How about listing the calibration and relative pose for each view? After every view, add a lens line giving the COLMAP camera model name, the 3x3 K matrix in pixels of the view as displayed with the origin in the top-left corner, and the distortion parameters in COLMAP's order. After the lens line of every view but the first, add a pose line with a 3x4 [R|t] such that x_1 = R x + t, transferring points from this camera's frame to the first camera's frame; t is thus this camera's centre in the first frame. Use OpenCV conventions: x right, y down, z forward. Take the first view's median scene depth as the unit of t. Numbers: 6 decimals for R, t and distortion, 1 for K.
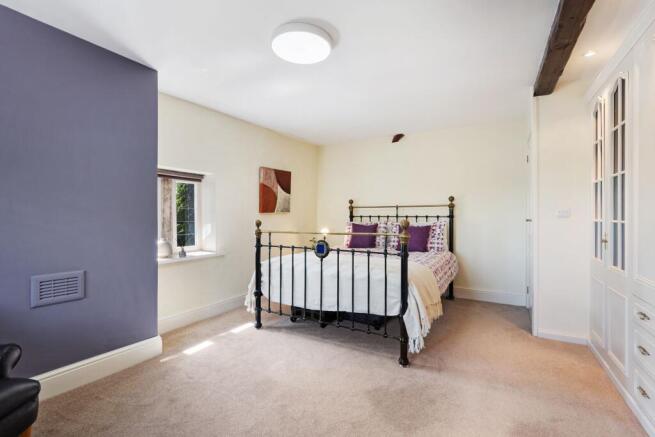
lens RADIAL K [[261.2, 0, 329.1], [0, 261.2, 216.5], [0, 0, 1]] dist [-0.000432, -0.000041]
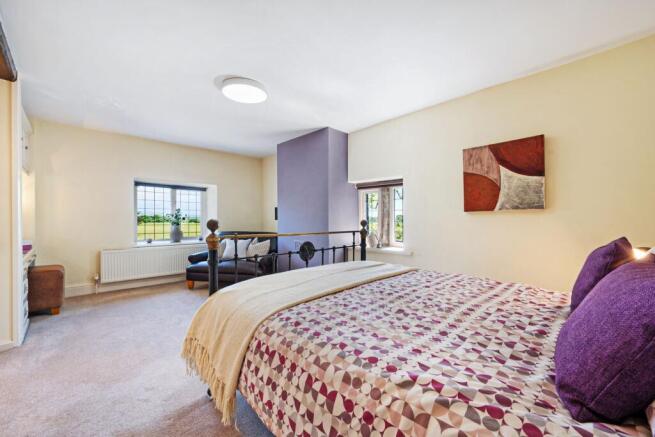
lens RADIAL K [[261.2, 0, 329.1], [0, 261.2, 216.5], [0, 0, 1]] dist [-0.000432, -0.000041]
pose [[-0.203093, 0.003306, -0.979154, 0.512797], [0.001183, 0.999994, 0.003131, -0.004274], [0.979159, -0.000523, -0.203096, 0.740900]]
